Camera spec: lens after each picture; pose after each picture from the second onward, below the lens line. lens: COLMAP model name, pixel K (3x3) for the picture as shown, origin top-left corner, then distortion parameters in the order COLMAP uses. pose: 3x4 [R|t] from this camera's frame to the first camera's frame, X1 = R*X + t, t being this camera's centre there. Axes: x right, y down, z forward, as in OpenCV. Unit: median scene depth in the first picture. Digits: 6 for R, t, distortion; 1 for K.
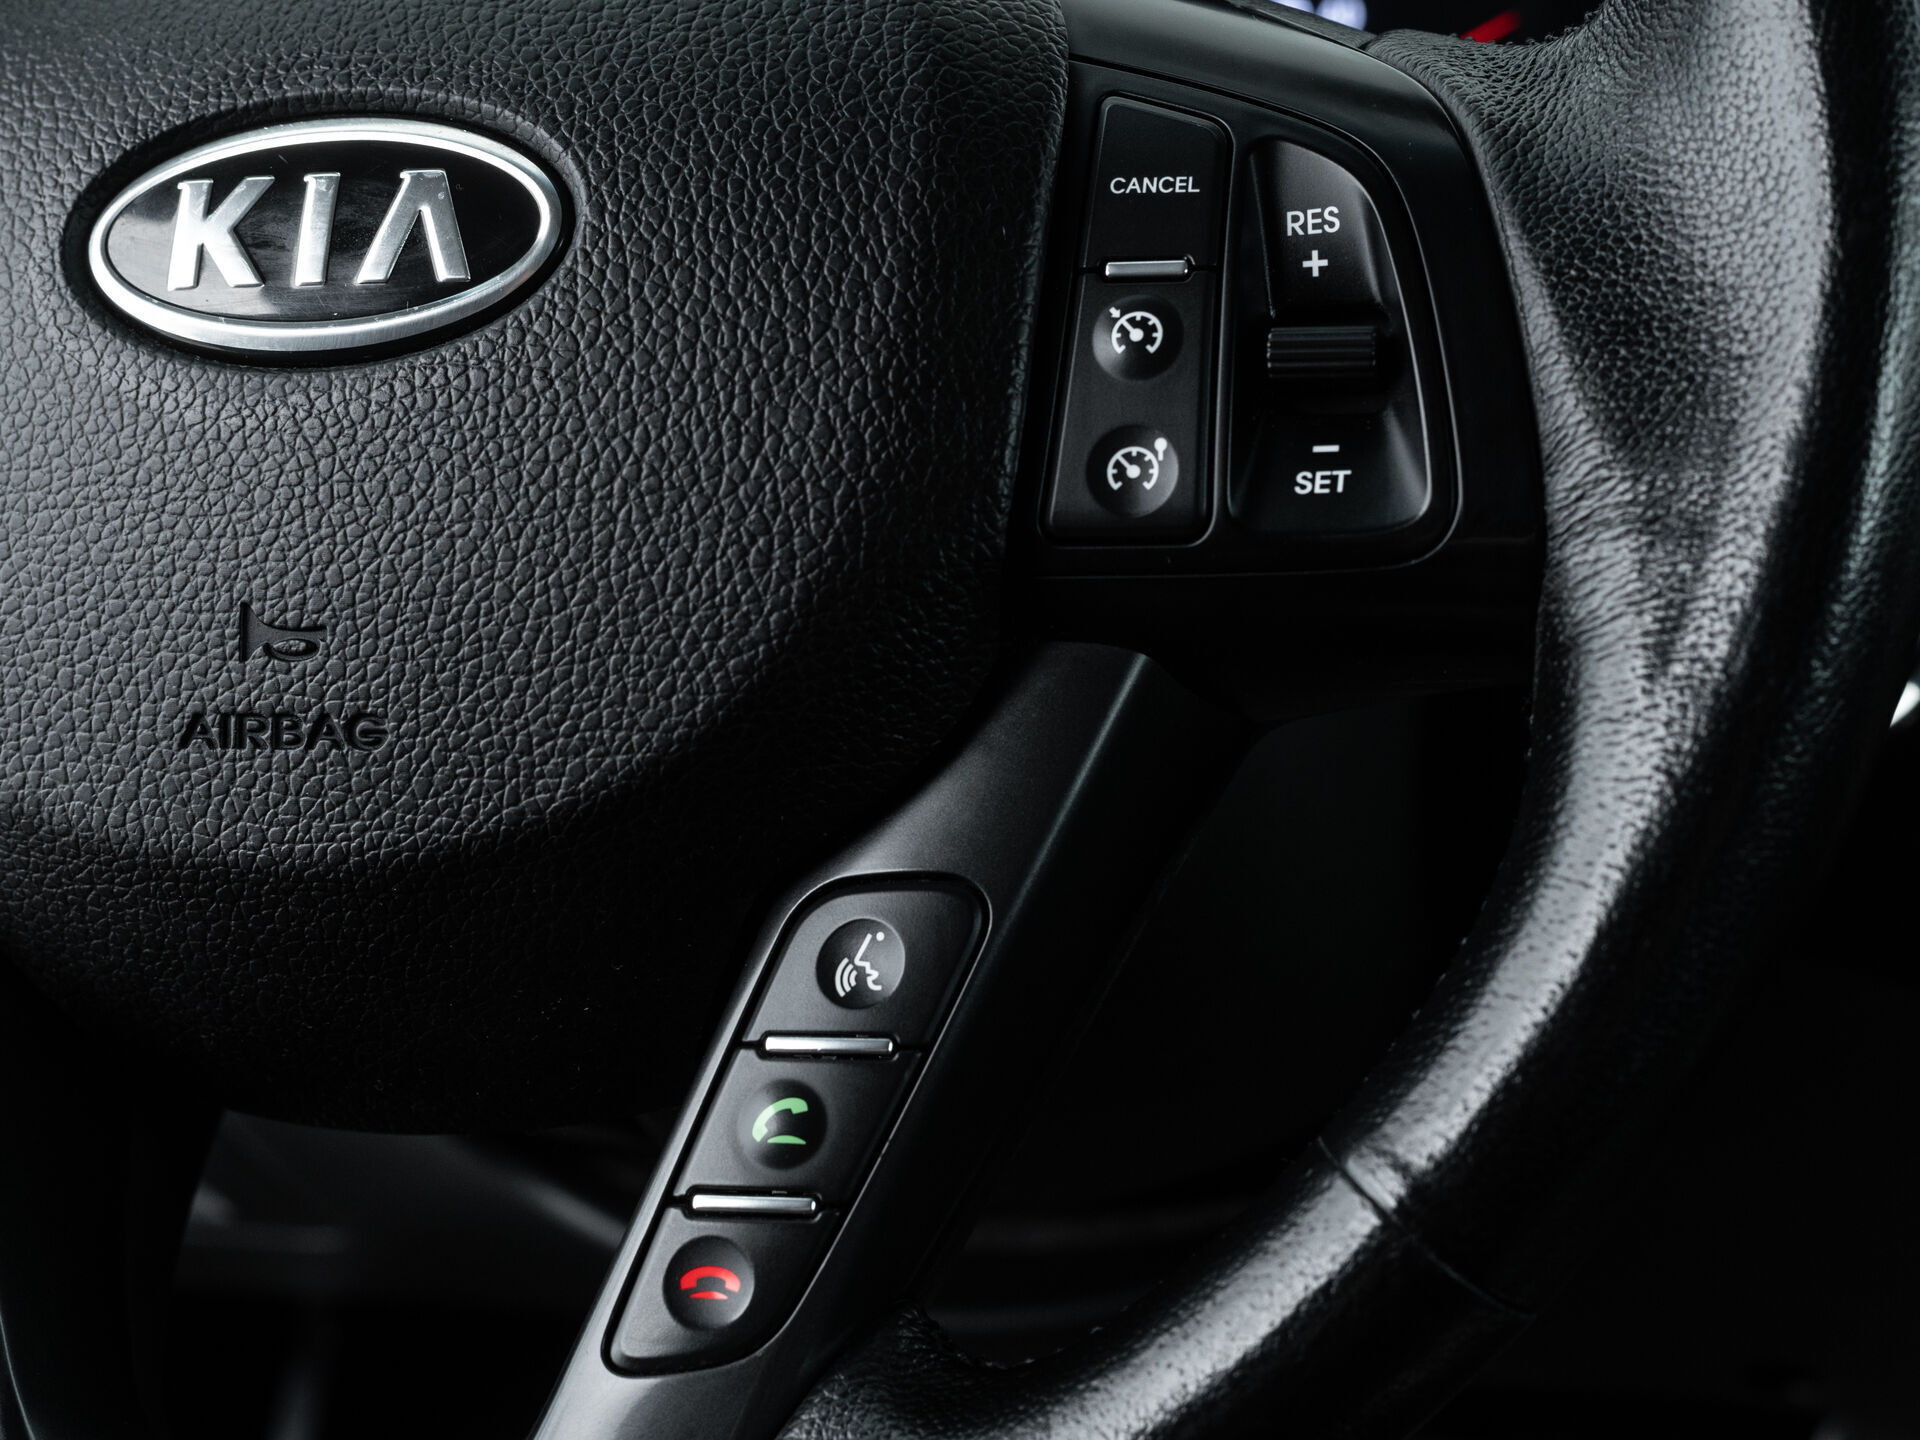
lens RADIAL K [[3256.5, 0, 960.0], [0, 3256.5, 720.0], [0, 0, 1]] dist [-0.107050, -0.101369]
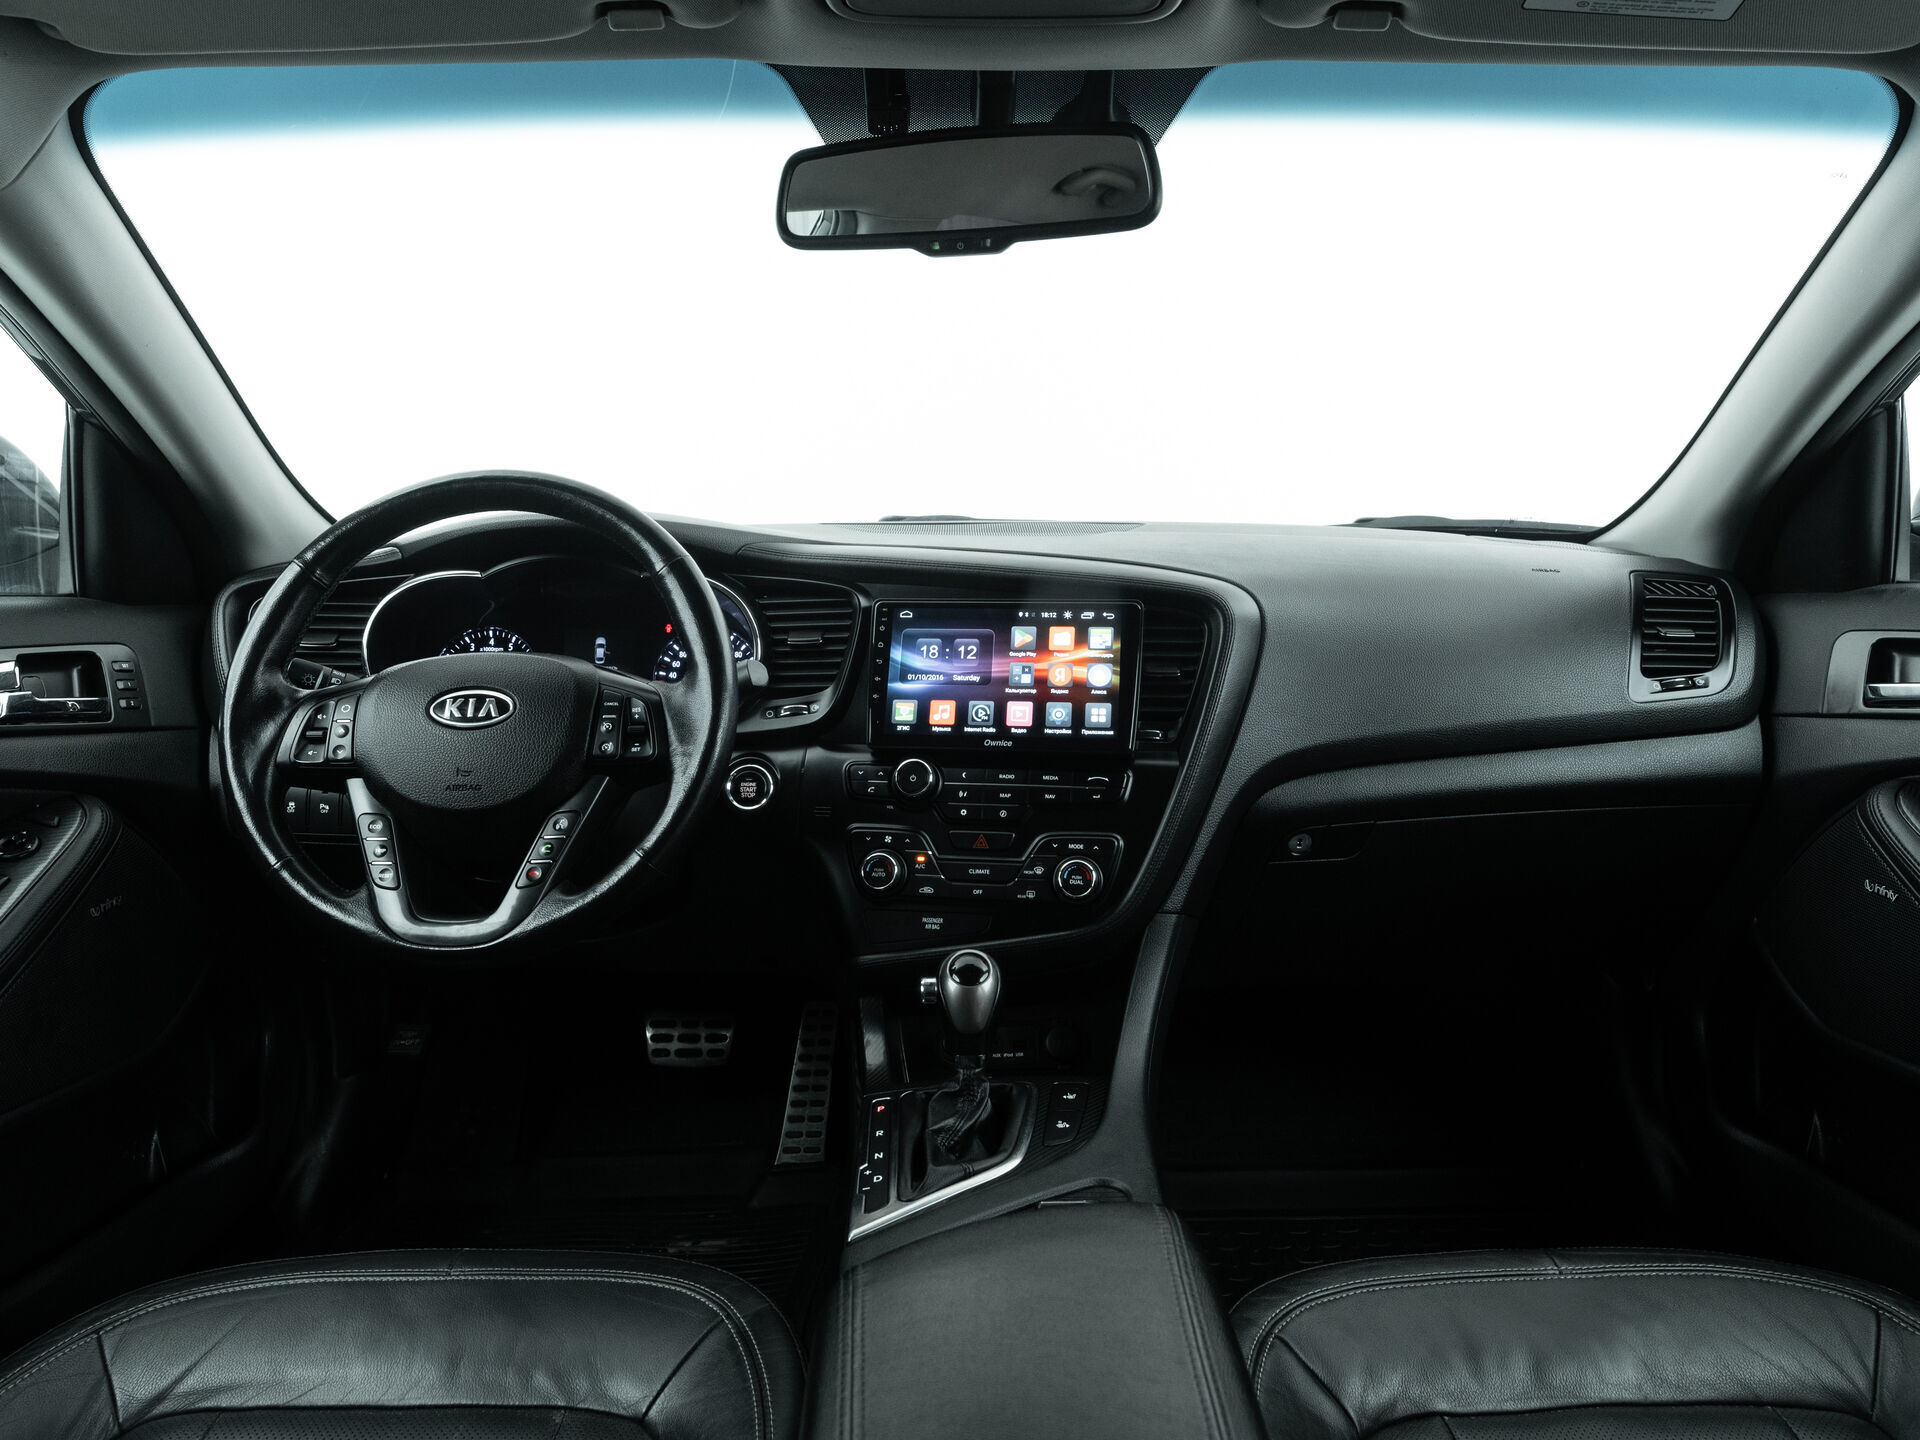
lens RADIAL K [[1286.7, 0, 964.4], [0, 1286.7, 715.5], [0, 0, 1]] dist [-0.021322, -0.004759]
pose [[0.968583, 0.019677, 0.247909, 0.107449], [0.020257, 0.987310, -0.157507, 0.274760], [-0.247863, 0.157581, 0.955894, -1.614030]]
